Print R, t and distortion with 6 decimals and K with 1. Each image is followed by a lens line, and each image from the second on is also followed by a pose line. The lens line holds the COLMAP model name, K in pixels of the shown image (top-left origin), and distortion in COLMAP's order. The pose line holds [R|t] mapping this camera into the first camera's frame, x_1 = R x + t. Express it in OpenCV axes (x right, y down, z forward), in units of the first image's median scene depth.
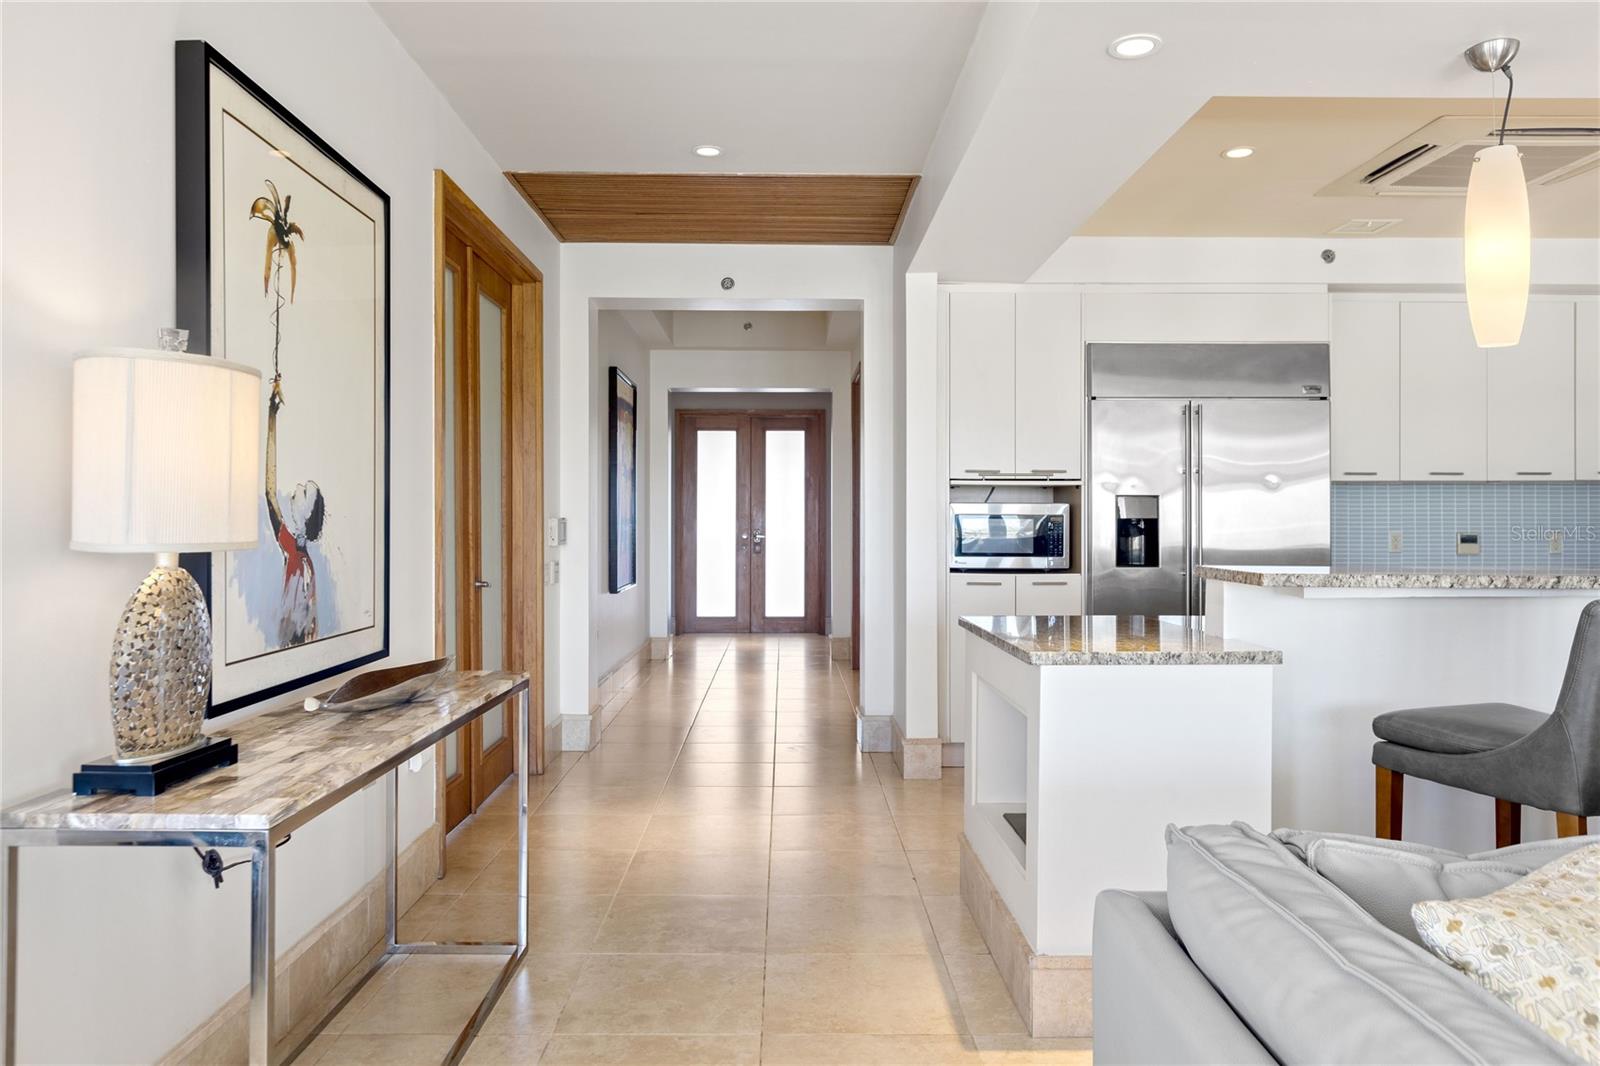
lens RADIAL K [[1142.9, 0, 799.1], [0, 1142.9, 537.5], [0, 0, 1]] dist [-0.007498, 0.001209]
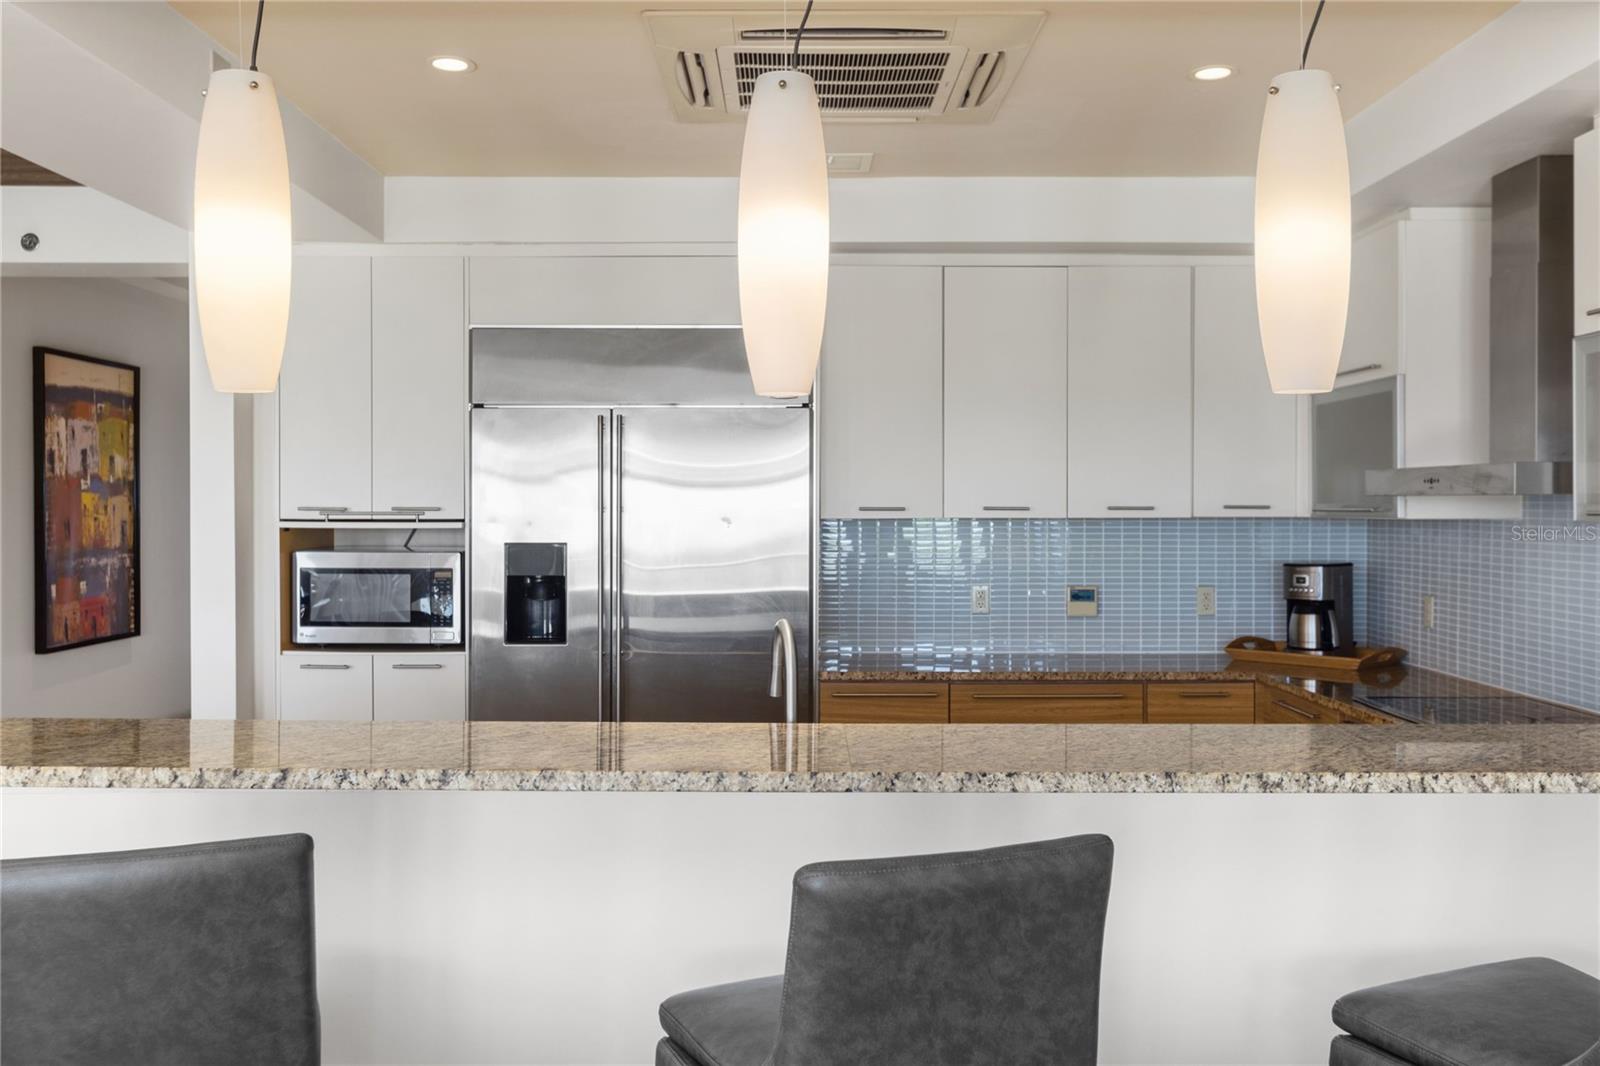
lens RADIAL K [[1441.5, 0, 799.5], [0, 1441.5, 537.3], [0, 0, 1]] dist [-0.005927, -0.001153]
pose [[0.999956, -0.001223, -0.009305, 0.465863], [0.001311, 0.999954, 0.009510, -0.048417], [0.009293, -0.009521, 0.999911, 0.106723]]
